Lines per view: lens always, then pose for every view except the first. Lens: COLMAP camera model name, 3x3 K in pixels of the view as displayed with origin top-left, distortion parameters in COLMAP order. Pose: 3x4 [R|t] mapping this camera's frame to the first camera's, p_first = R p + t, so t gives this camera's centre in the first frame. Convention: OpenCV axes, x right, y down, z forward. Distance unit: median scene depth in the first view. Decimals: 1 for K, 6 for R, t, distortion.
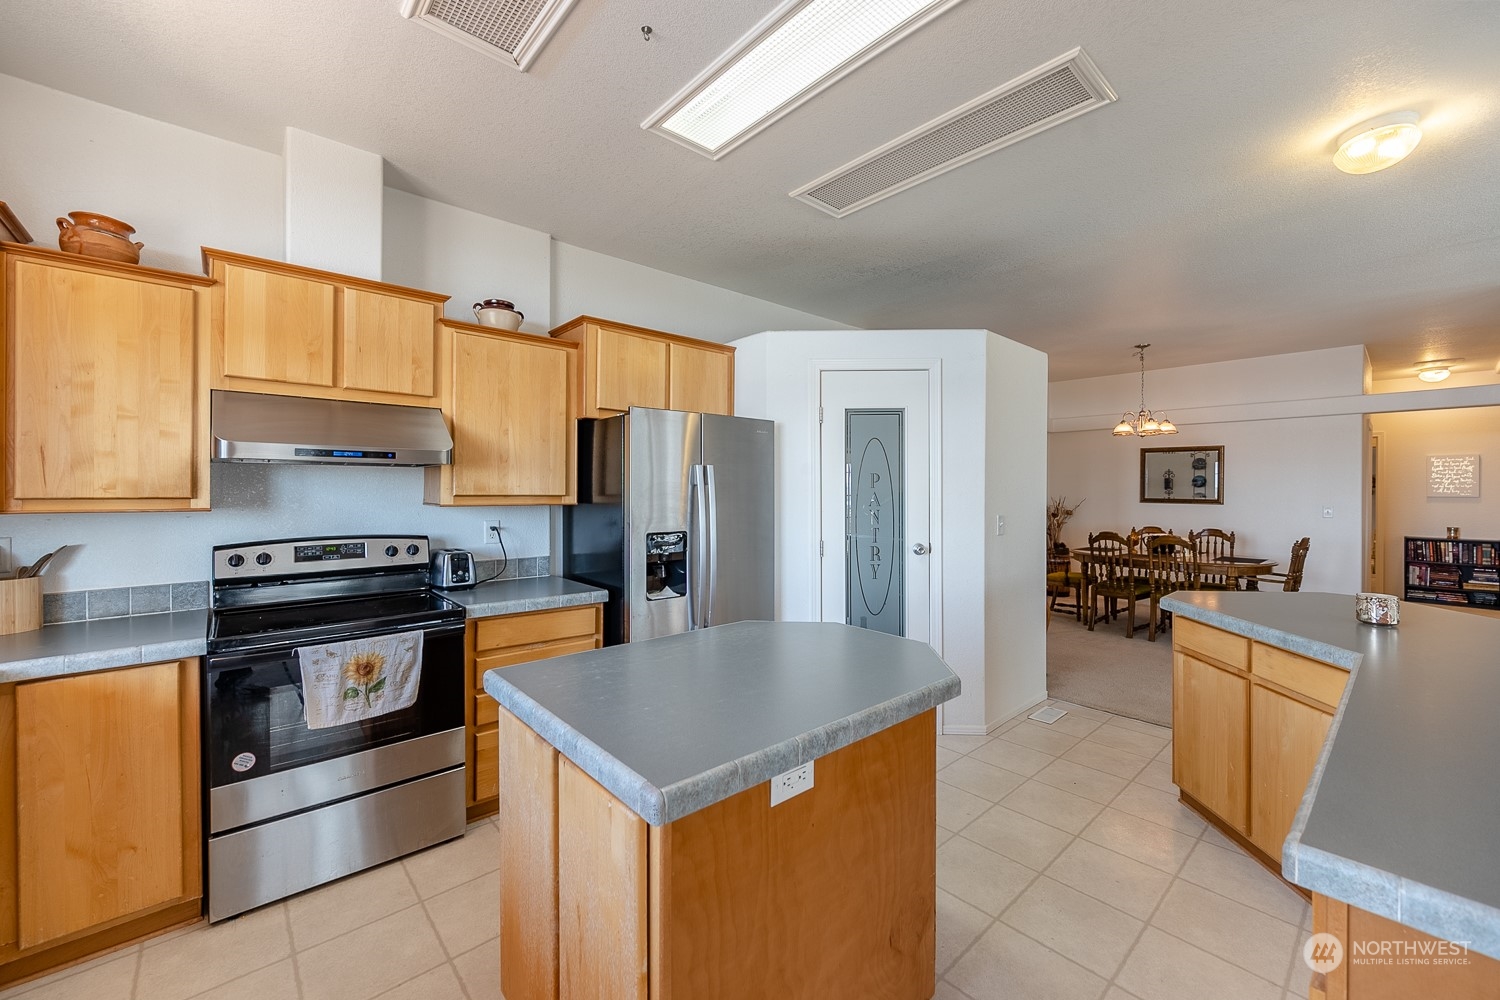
lens RADIAL K [[625.2, 0, 744.5], [0, 625.2, 476.8], [0, 0, 1]] dist [-0.000303, -0.000043]
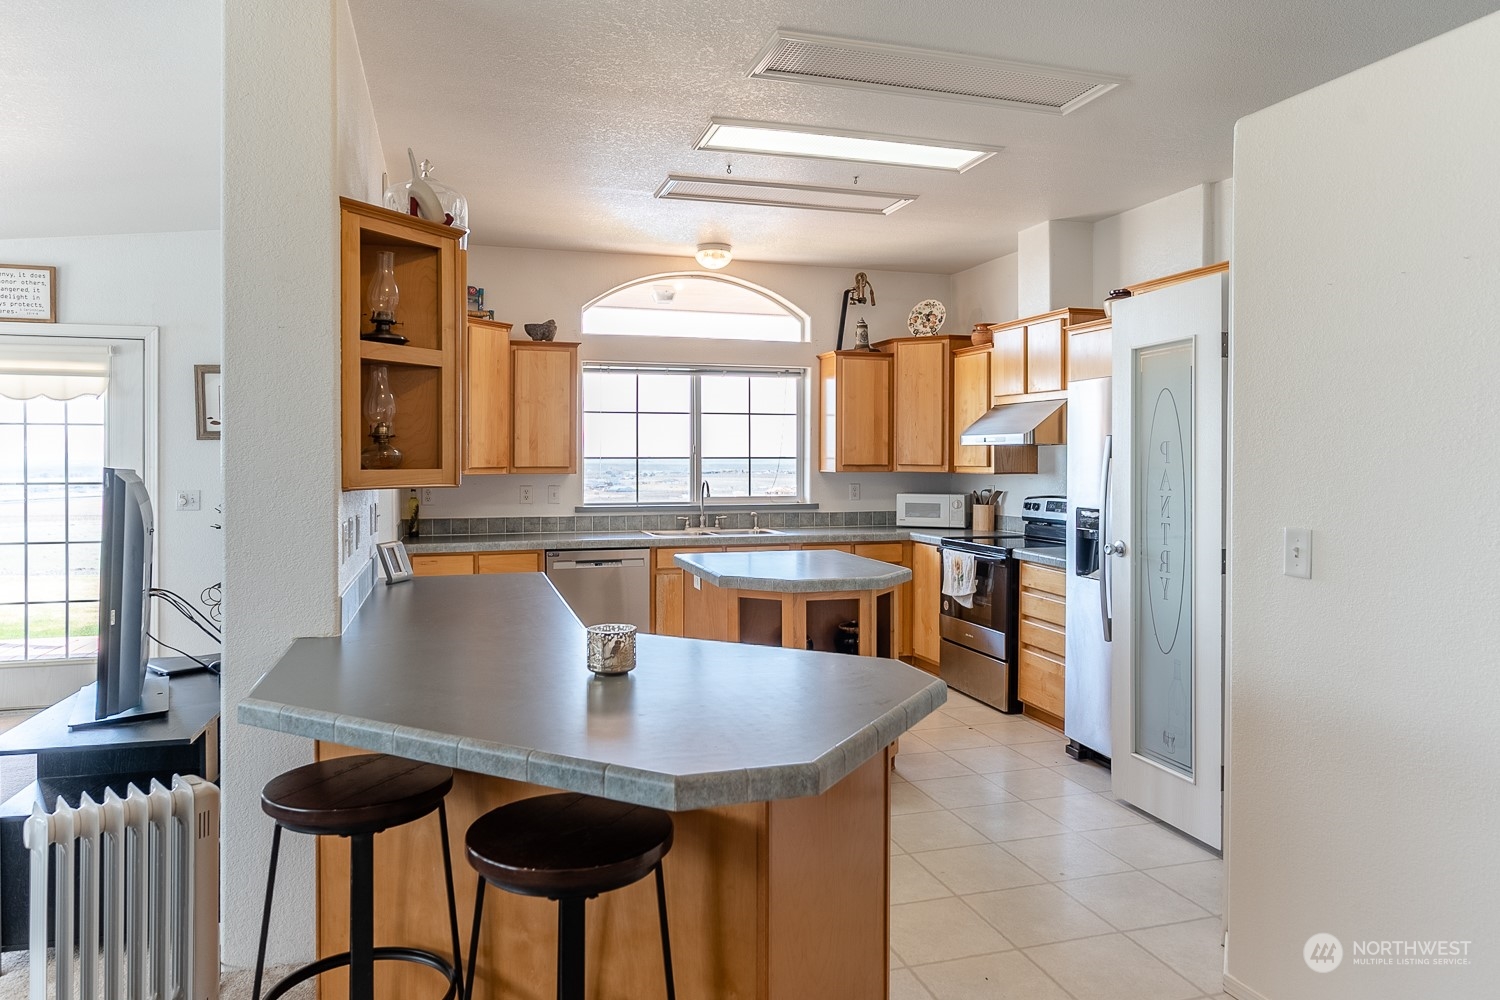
lens RADIAL K [[927.3, 0, 774.2], [0, 927.3, 461.7], [0, 0, 1]] dist [-0.003722, -0.000881]
pose [[-0.366507, 0.002017, -0.930413, 0.704545], [0.017143, 0.999843, -0.004586, 0.007725], [0.930257, -0.017631, -0.366484, 0.537356]]
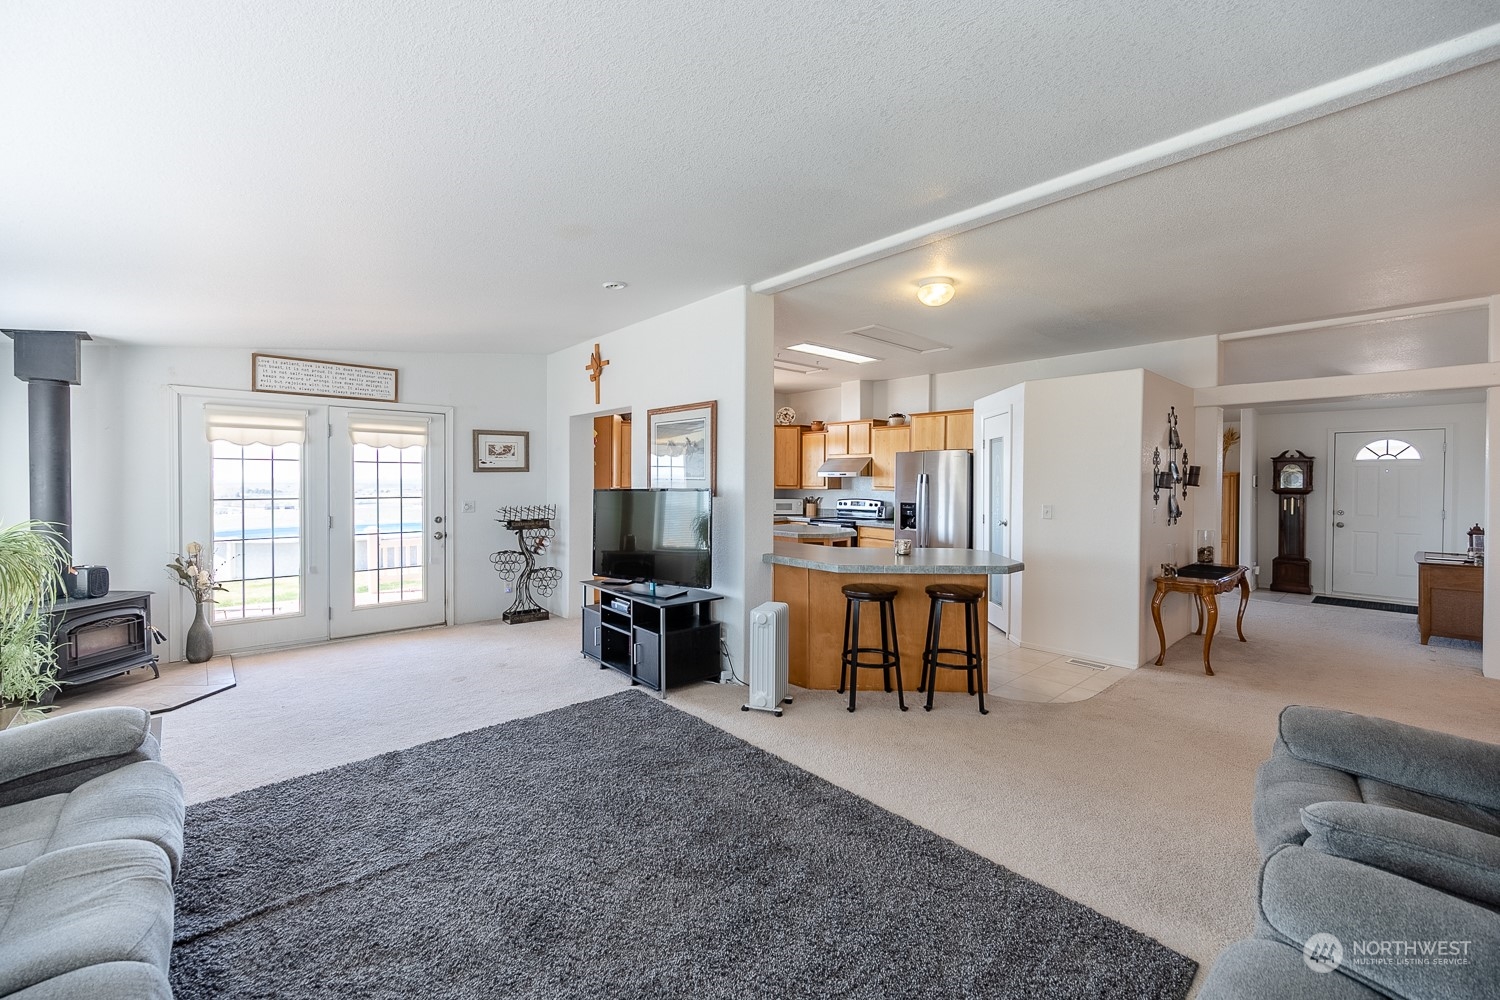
lens RADIAL K [[579.2, 0, 746.7], [0, 579.2, 484.4], [0, 0, 1]] dist [-0.000651, -0.000071]
pose [[0.050967, 0.005359, -0.998686, 1.071715], [0.017182, 0.999833, 0.006242, -0.004031], [0.998553, -0.017477, 0.050867, 0.119059]]
